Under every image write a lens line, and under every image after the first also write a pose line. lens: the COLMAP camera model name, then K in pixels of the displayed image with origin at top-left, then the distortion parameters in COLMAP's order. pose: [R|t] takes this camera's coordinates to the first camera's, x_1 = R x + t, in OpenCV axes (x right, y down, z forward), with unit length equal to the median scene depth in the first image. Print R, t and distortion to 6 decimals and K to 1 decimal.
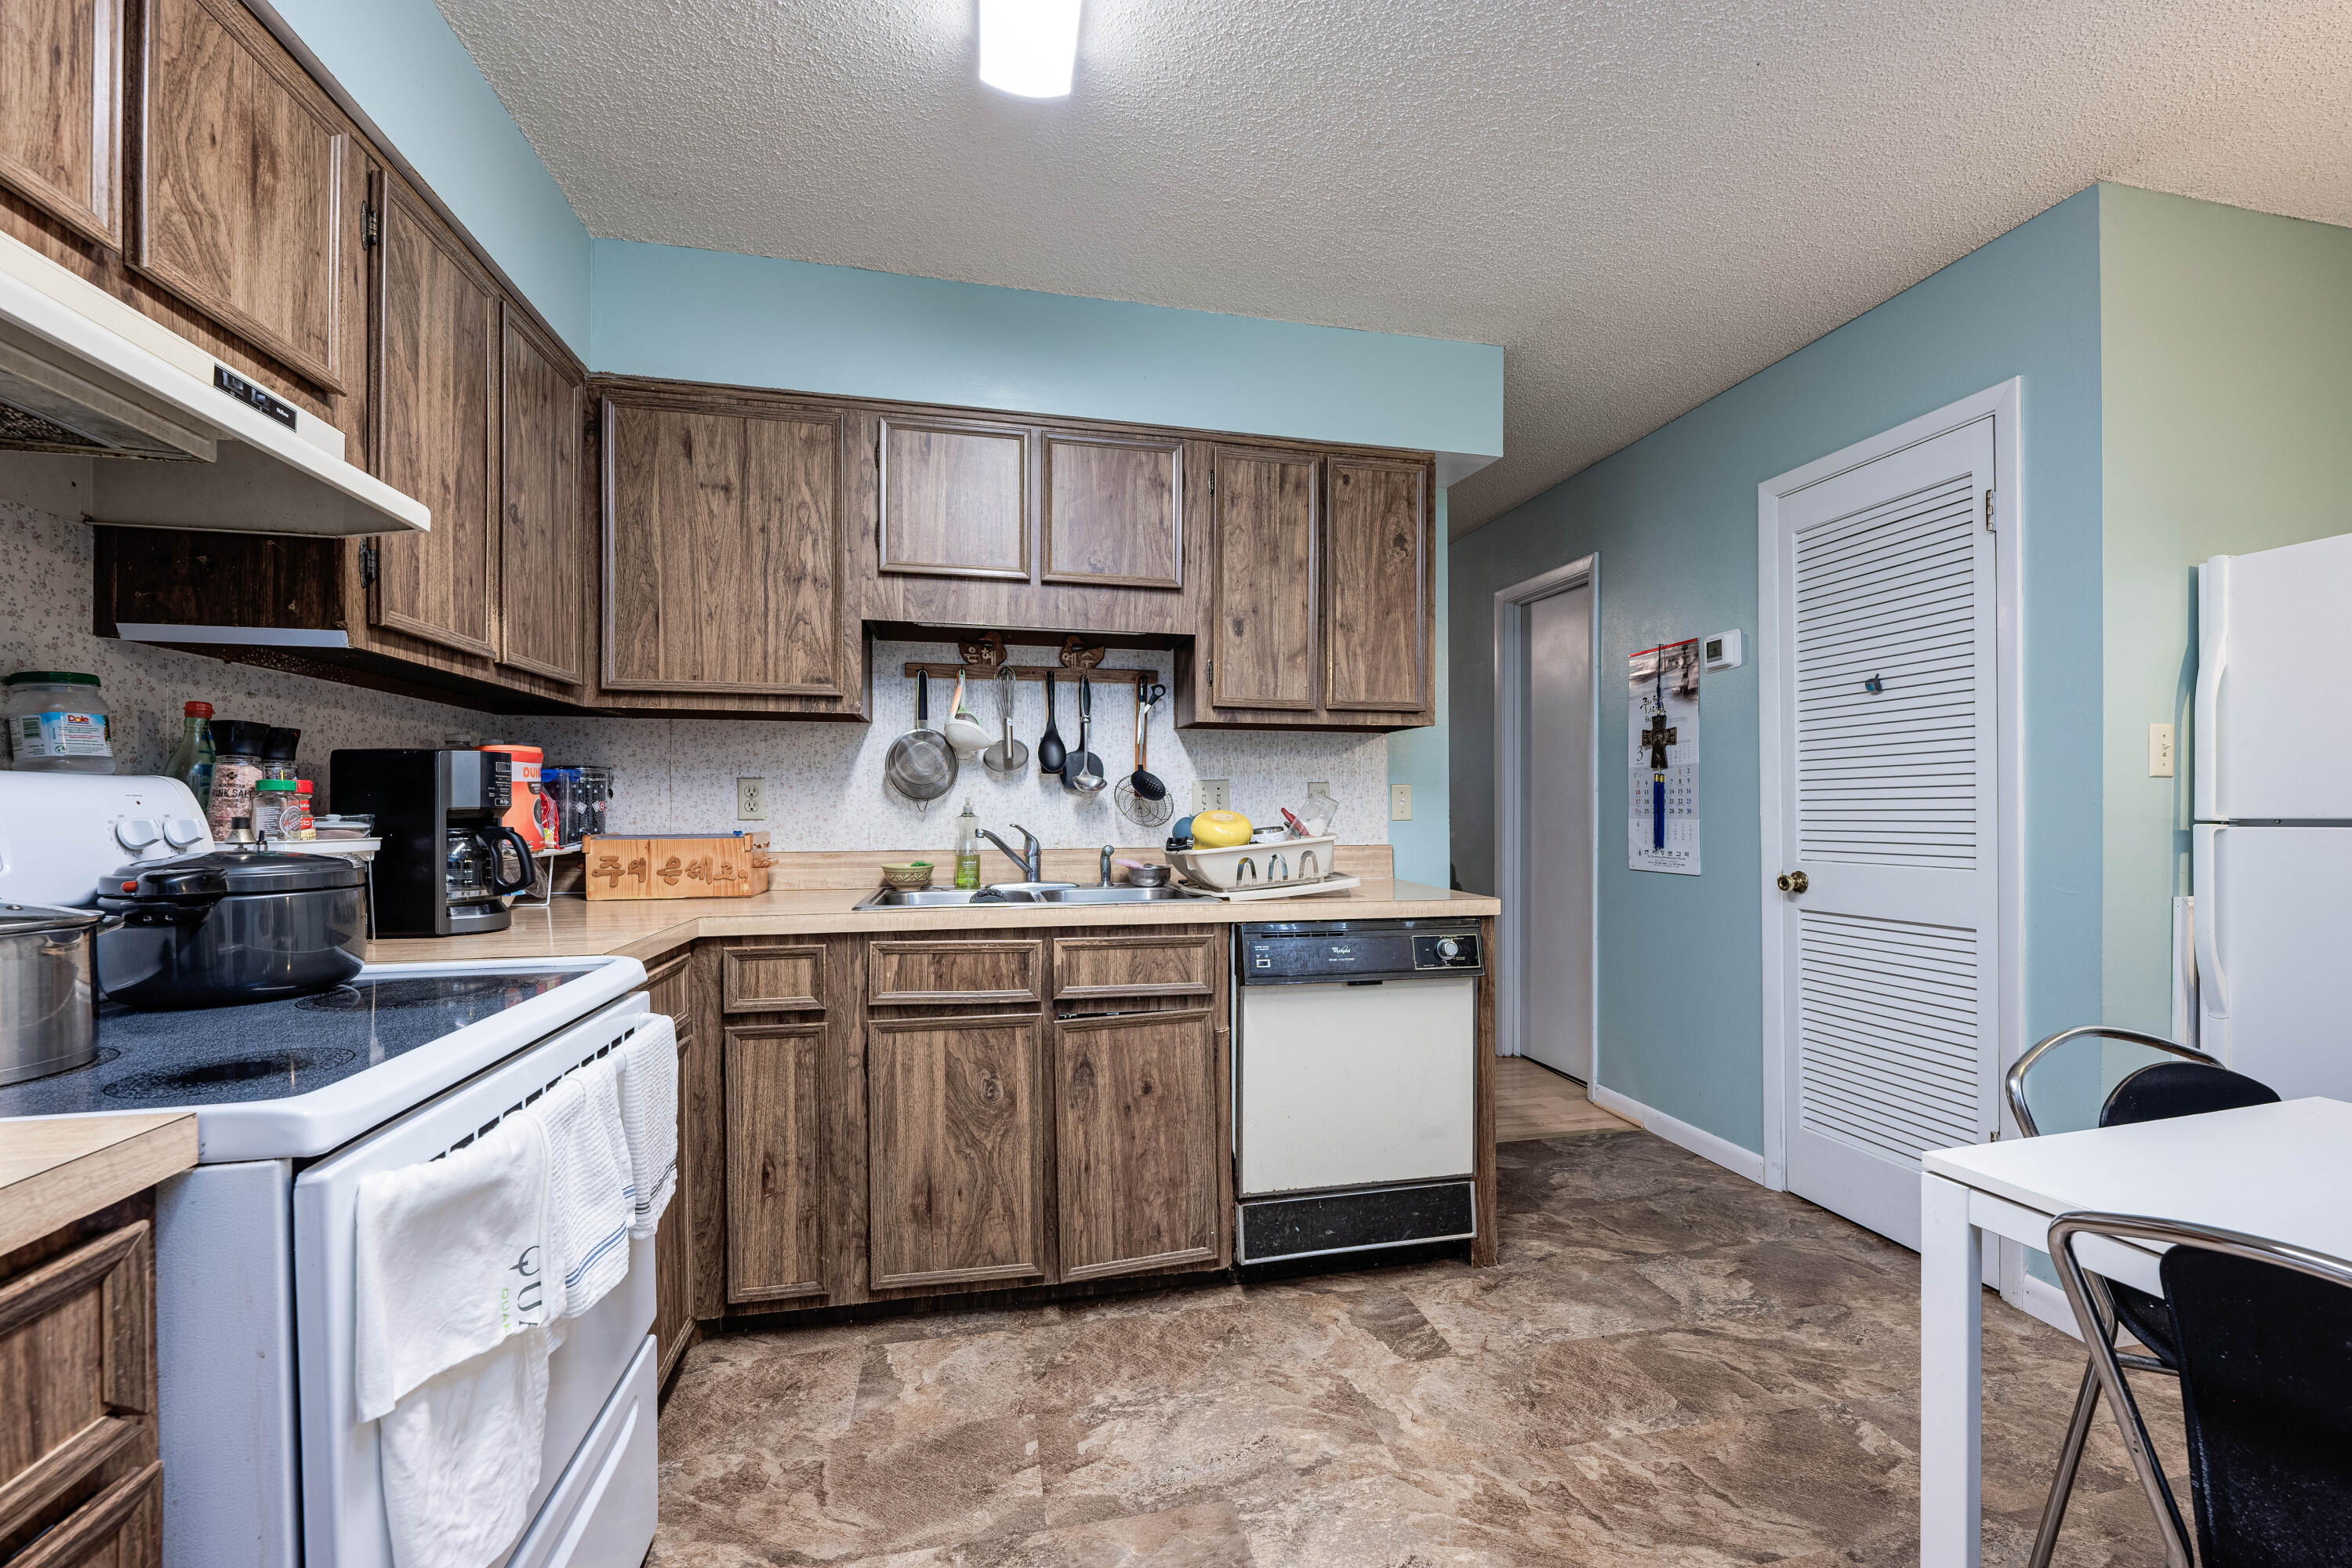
lens RADIAL K [[950.2, 0, 1183.6], [0, 950.2, 815.3], [0, 0, 1]] dist [-0.000573, -0.000011]
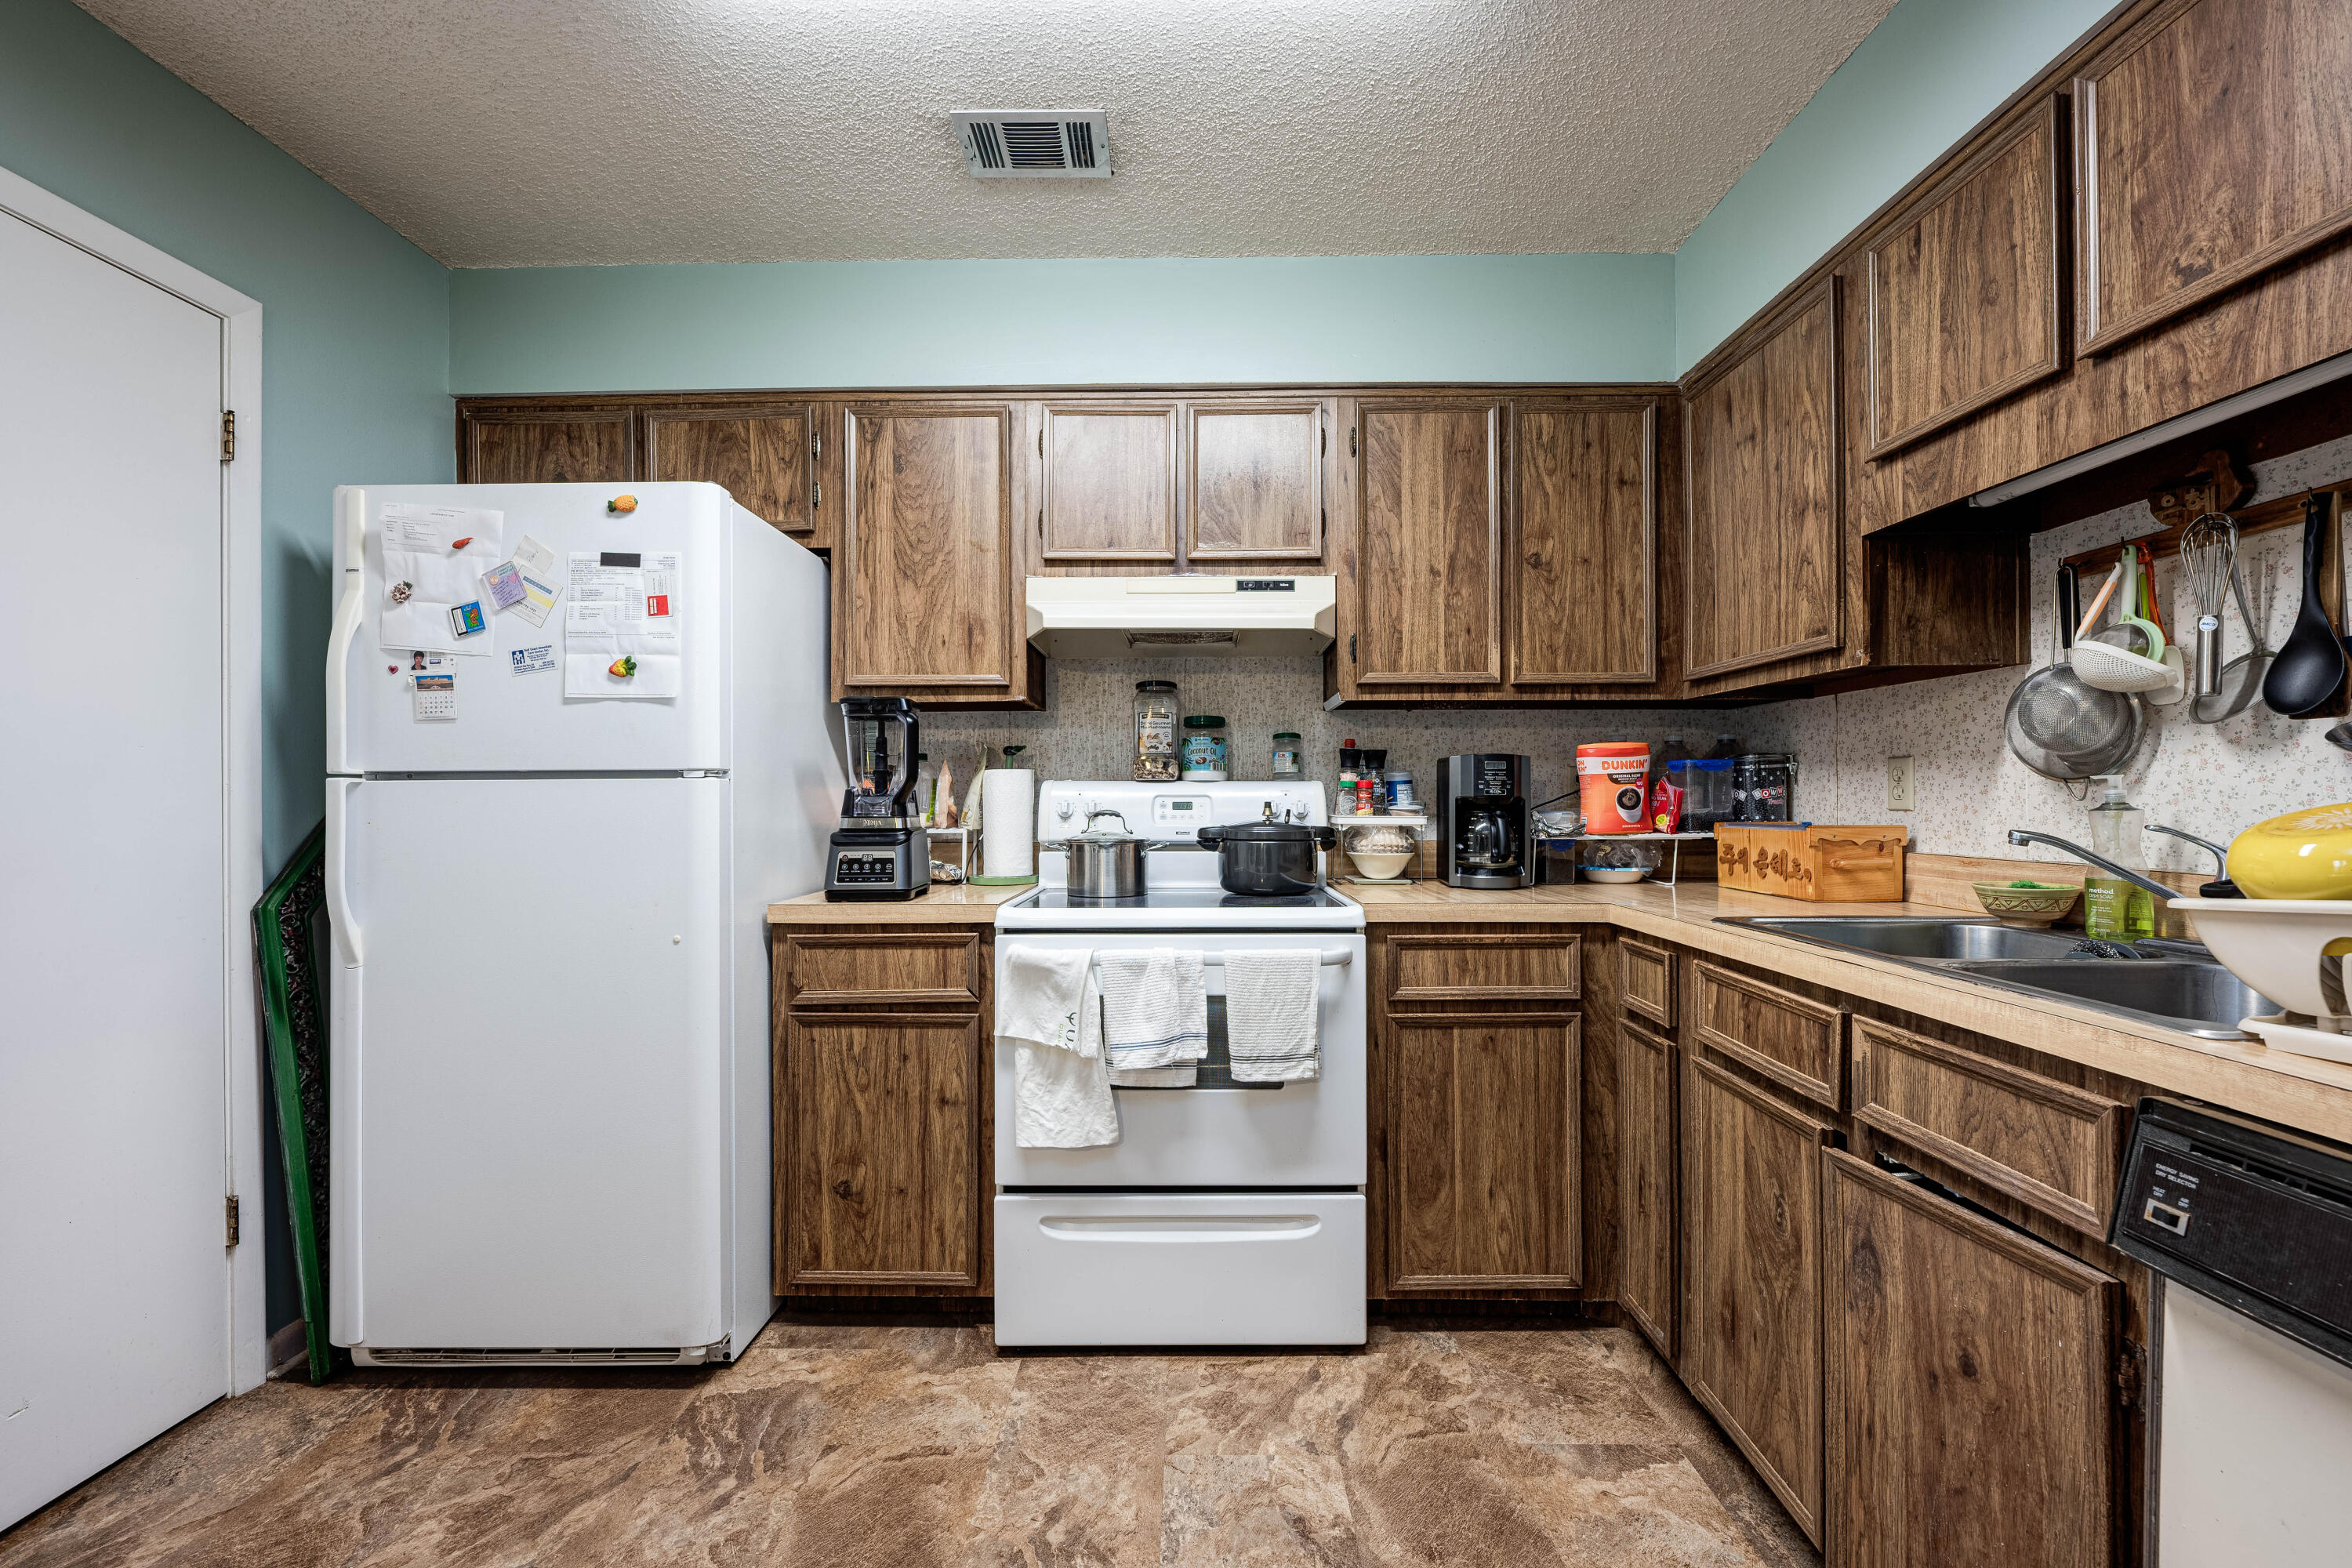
lens RADIAL K [[944.4, 0, 1181.1], [0, 944.4, 798.4], [0, 0, 1]] dist [-0.003935, -0.000121]
pose [[-0.225707, 0.002307, -0.974192, 0.526422], [-0.004011, 0.999987, 0.003297, -0.005817], [0.974187, 0.004651, -0.225695, 0.712069]]
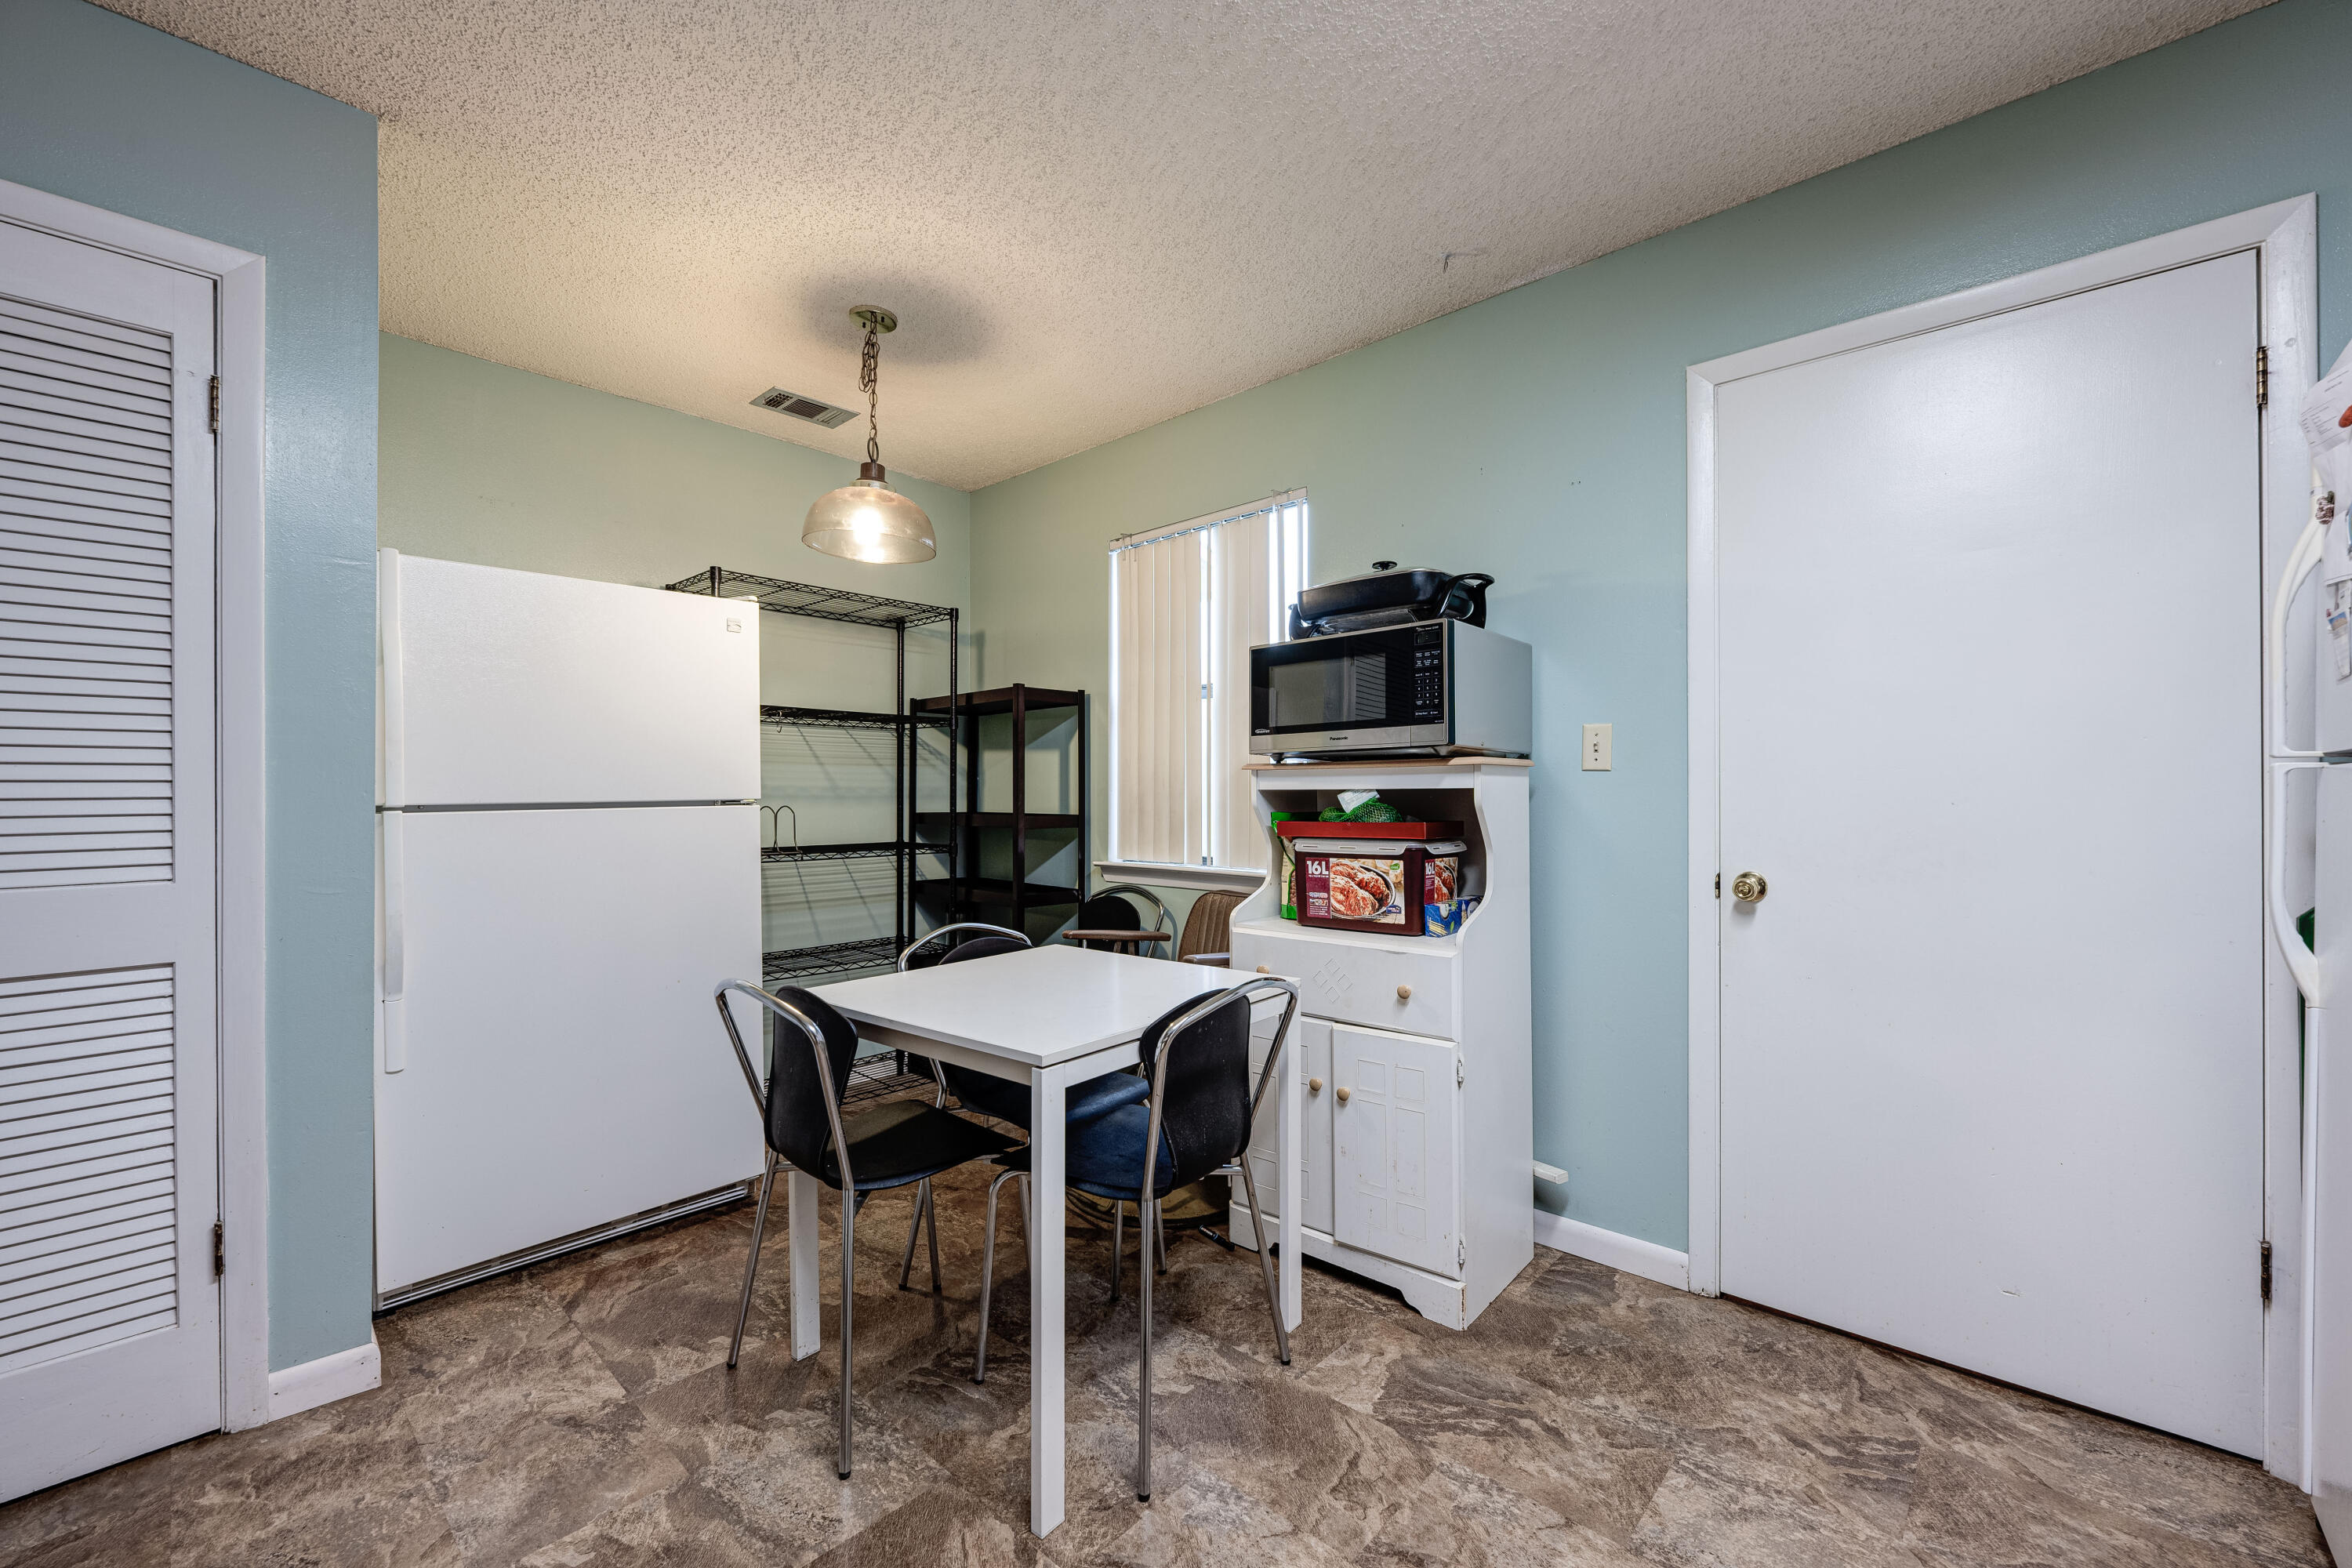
lens RADIAL K [[934.8, 0, 1174.2], [0, 934.8, 789.2], [0, 0, 1]] dist [-0.006047, 0.000039]
pose [[-0.572883, 0.005058, 0.819621, -0.203450], [0.008945, 0.999960, 0.000082, -0.007011], [-0.819588, 0.007378, -0.572906, 0.813822]]
